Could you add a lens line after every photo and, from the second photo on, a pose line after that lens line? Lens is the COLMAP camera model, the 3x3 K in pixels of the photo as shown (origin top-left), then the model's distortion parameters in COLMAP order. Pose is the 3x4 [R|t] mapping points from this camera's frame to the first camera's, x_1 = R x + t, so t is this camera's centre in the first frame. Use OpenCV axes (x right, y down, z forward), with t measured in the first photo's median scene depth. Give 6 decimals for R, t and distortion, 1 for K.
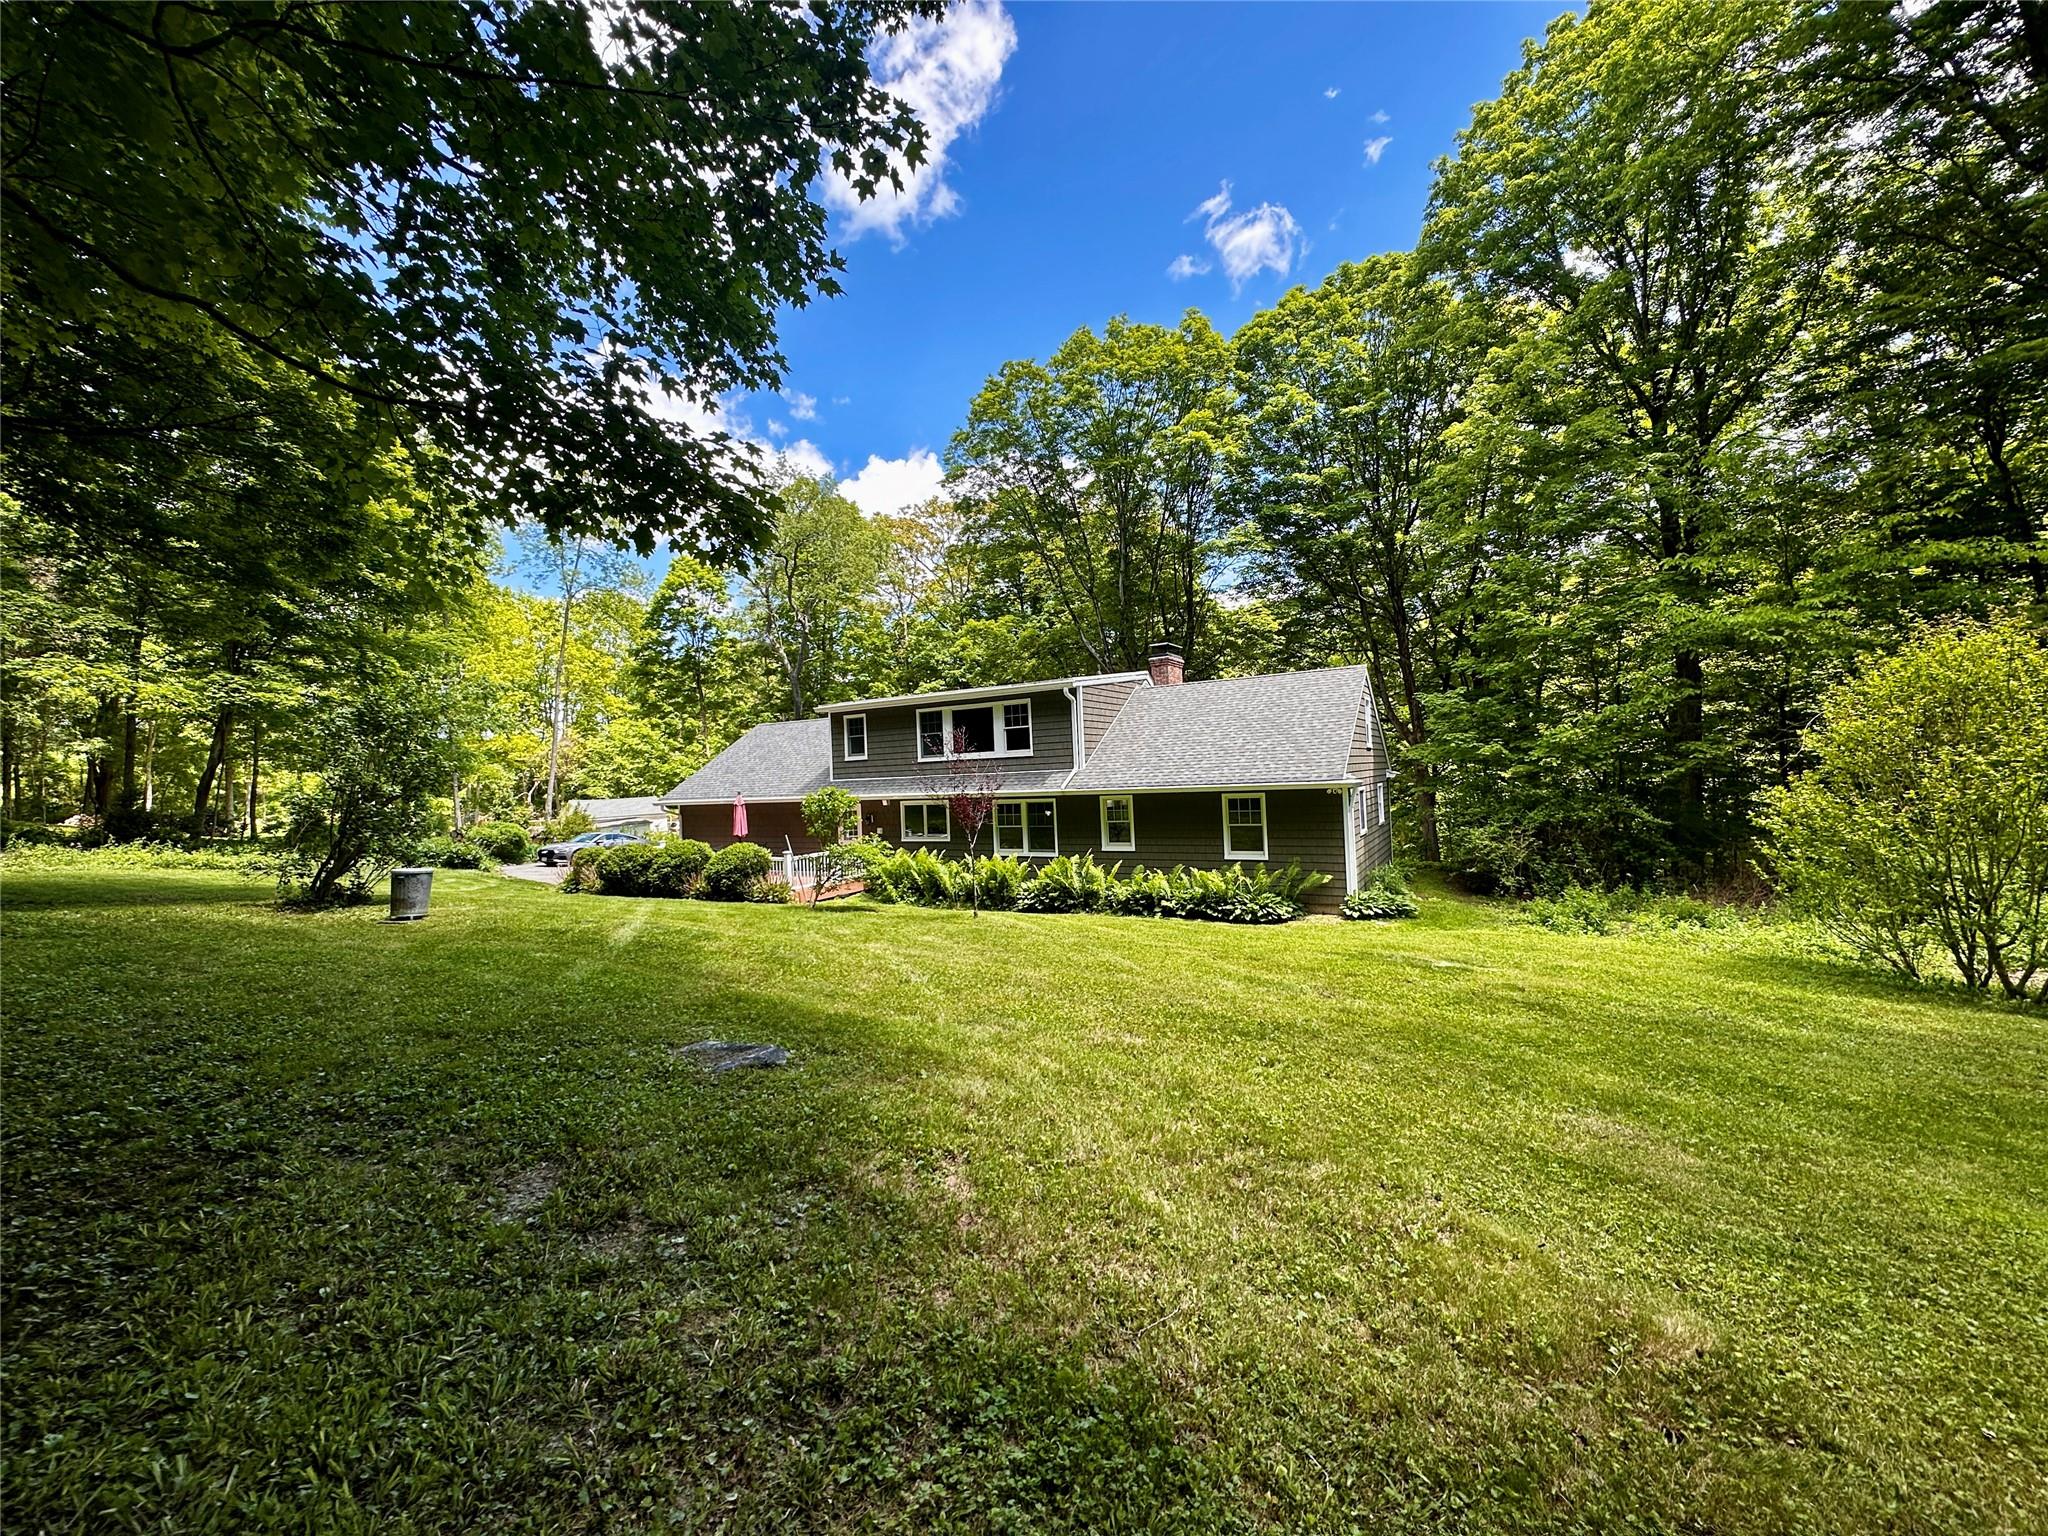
lens RADIAL K [[809.7, 0, 1024.0], [0, 809.7, 768.0], [0, 0, 1]] dist [-0.000638, 0.005281]
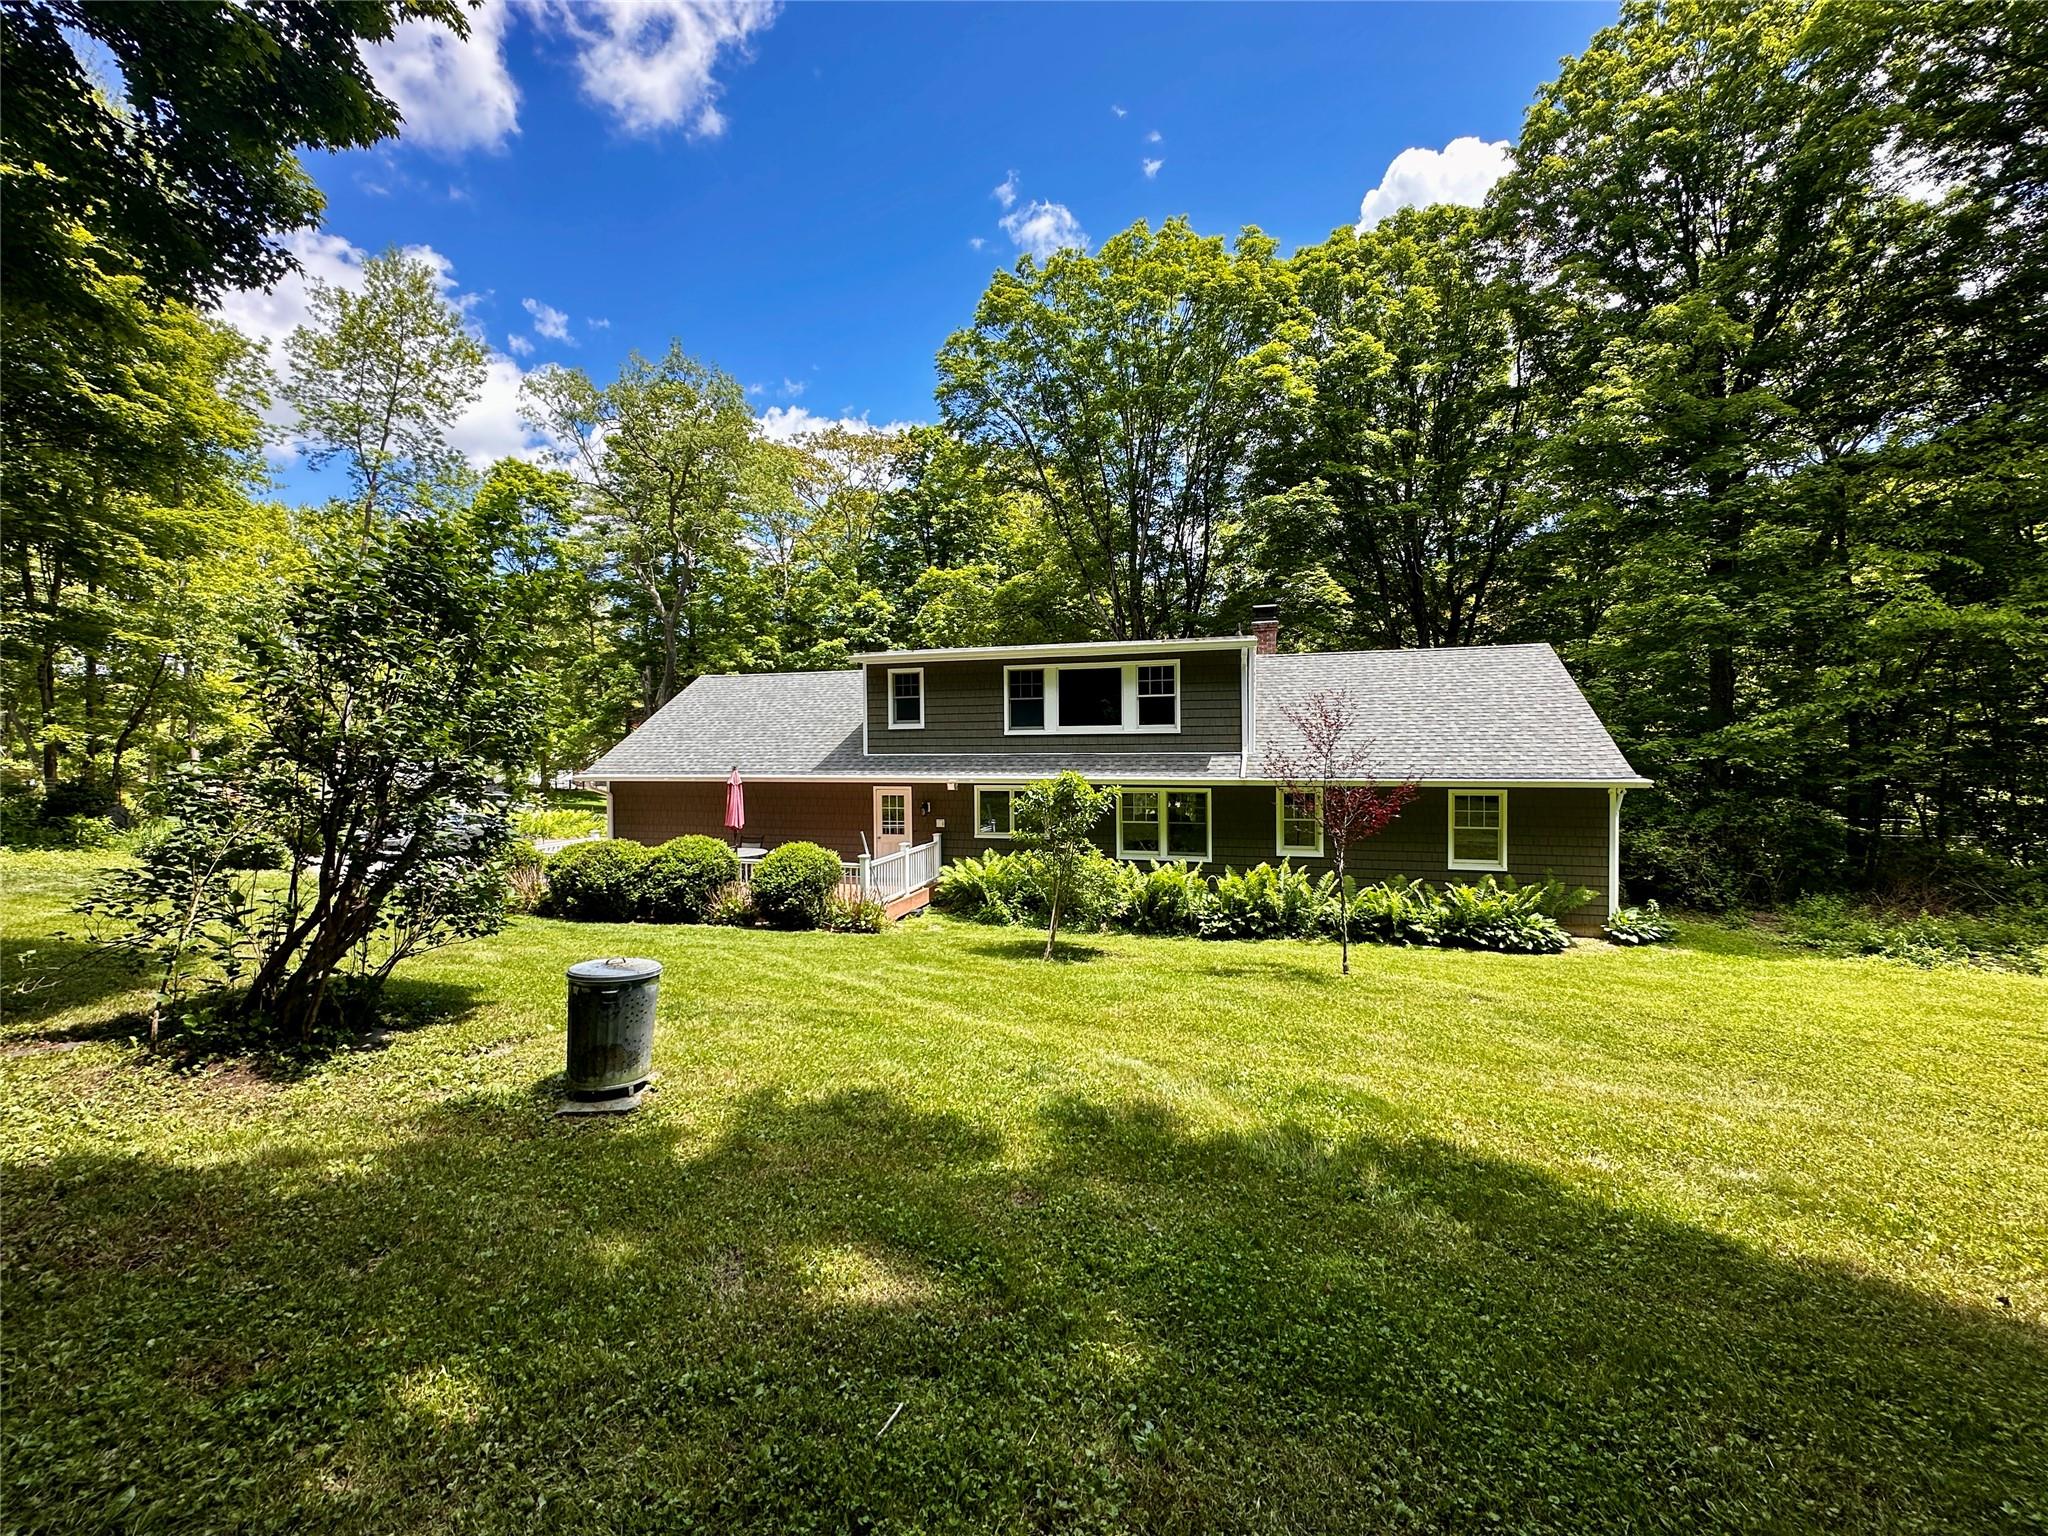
lens RADIAL K [[809.7, 0, 1024.0], [0, 809.7, 768.0], [0, 0, 1]] dist [-0.000638, 0.005281]
pose [[0.968747, 0.028317, 0.246430, -0.298657], [-0.035284, 0.999091, 0.023902, 0.004707], [-0.245530, -0.031850, 0.968866, 0.253162]]
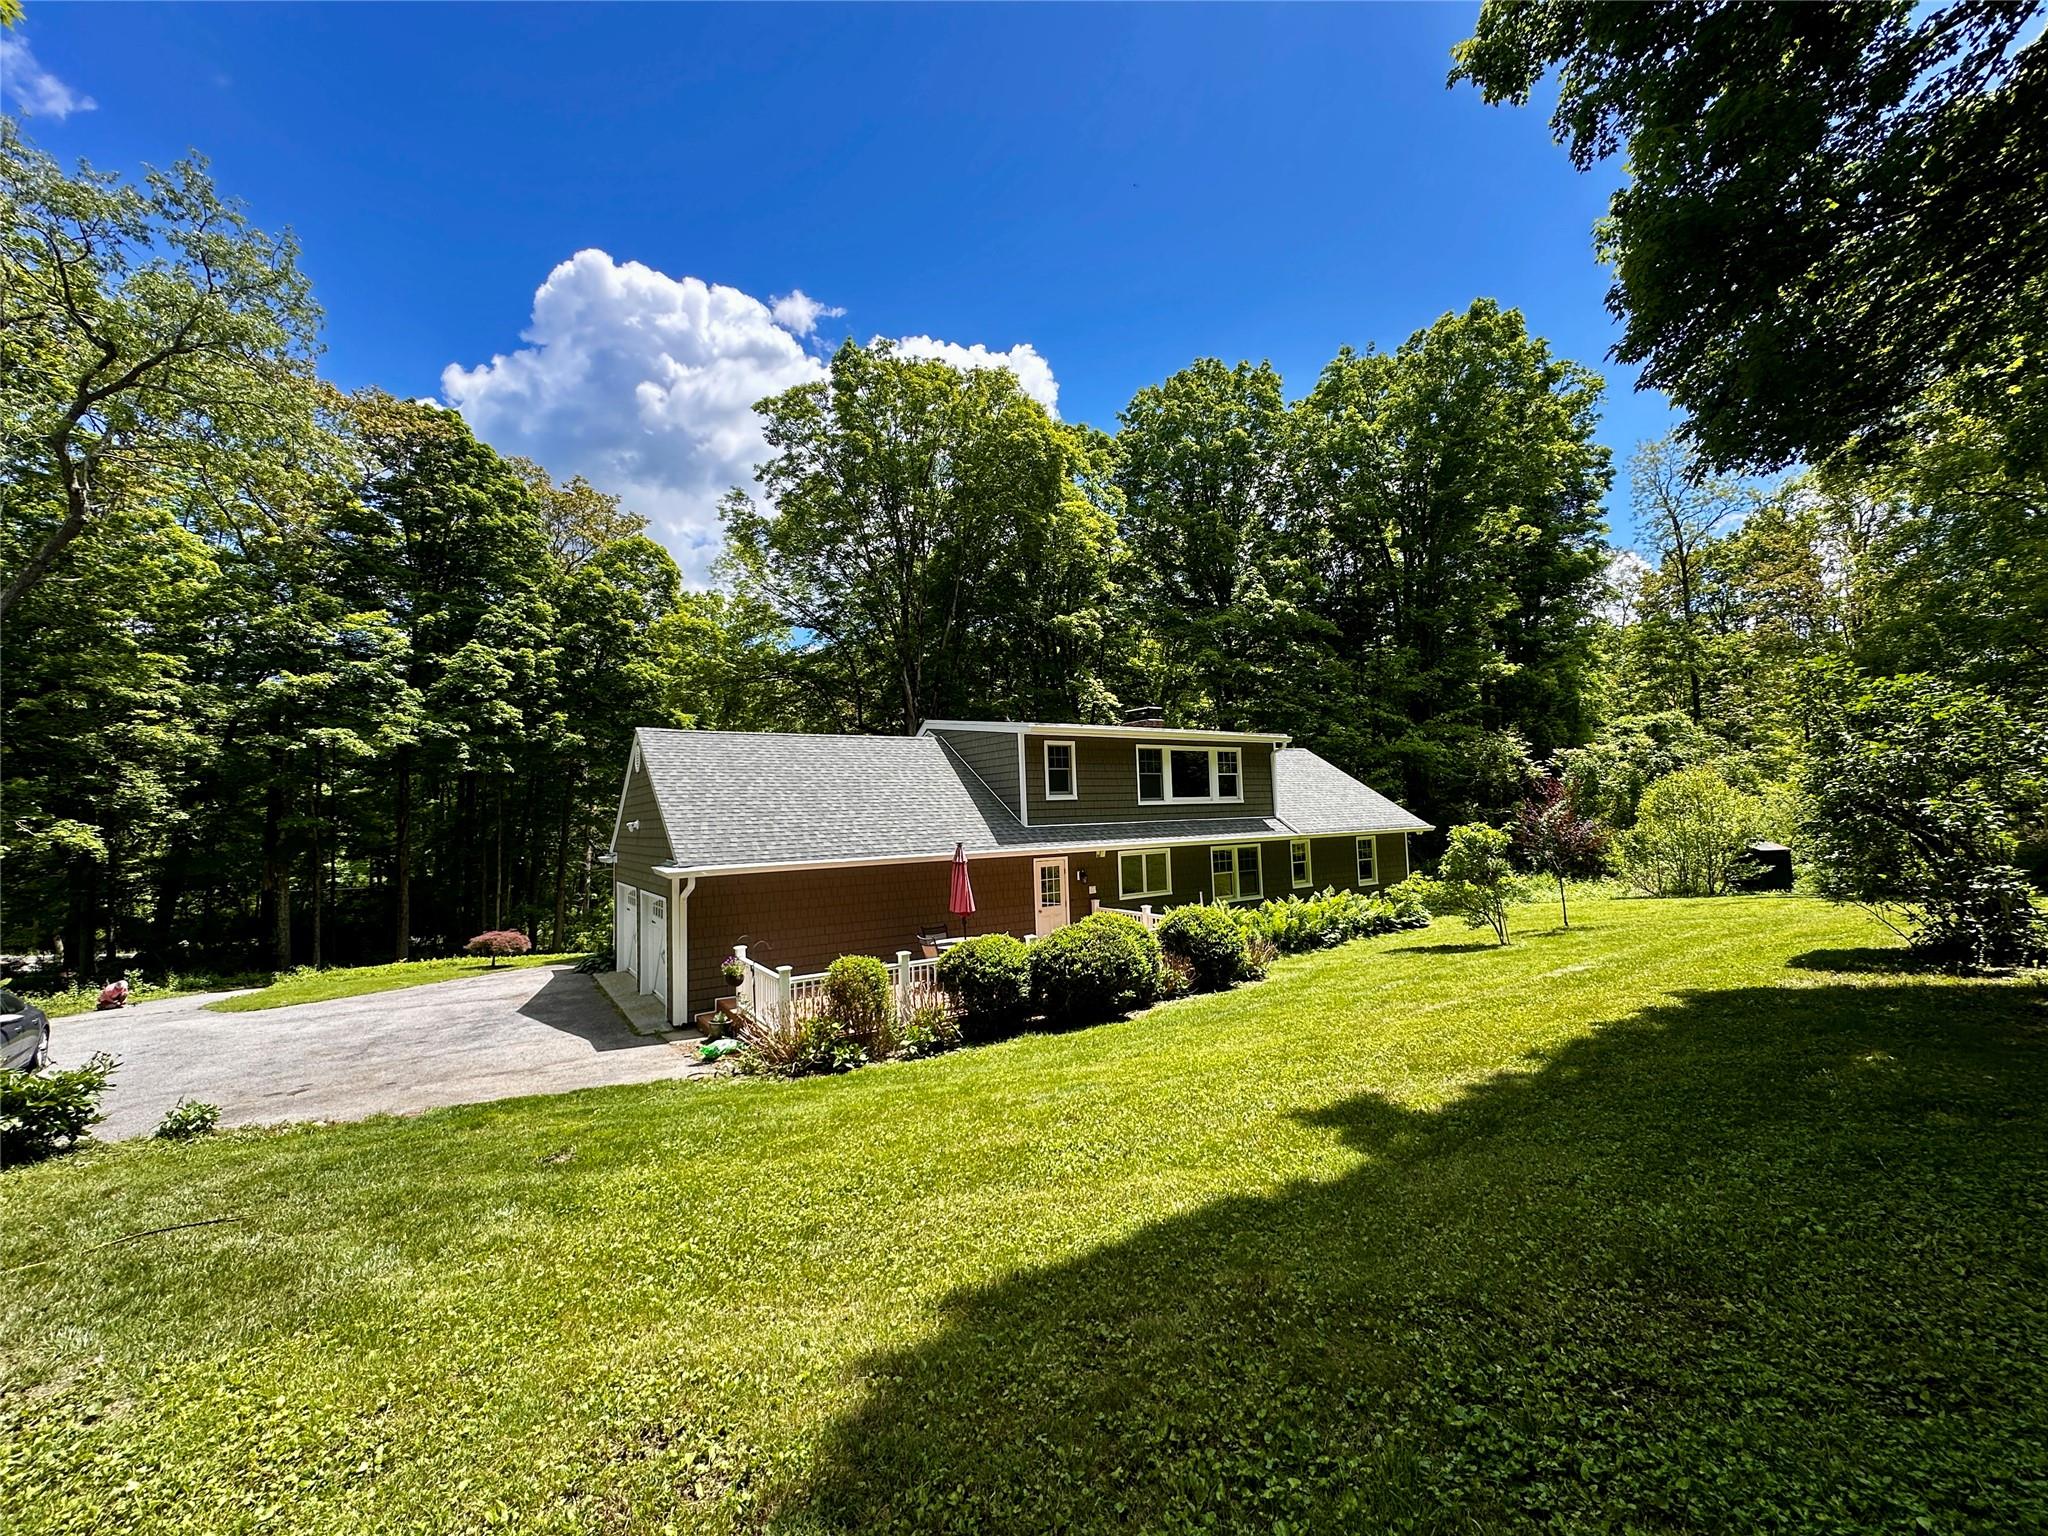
lens RADIAL K [[809.7, 0, 1024.0], [0, 809.7, 768.0], [0, 0, 1]] dist [-0.000638, 0.005281]
pose [[0.438722, 0.081605, 0.894910, -0.953947], [0.004879, 0.995637, -0.093182, 0.032639], [-0.898610, 0.045248, 0.436410, 0.728056]]
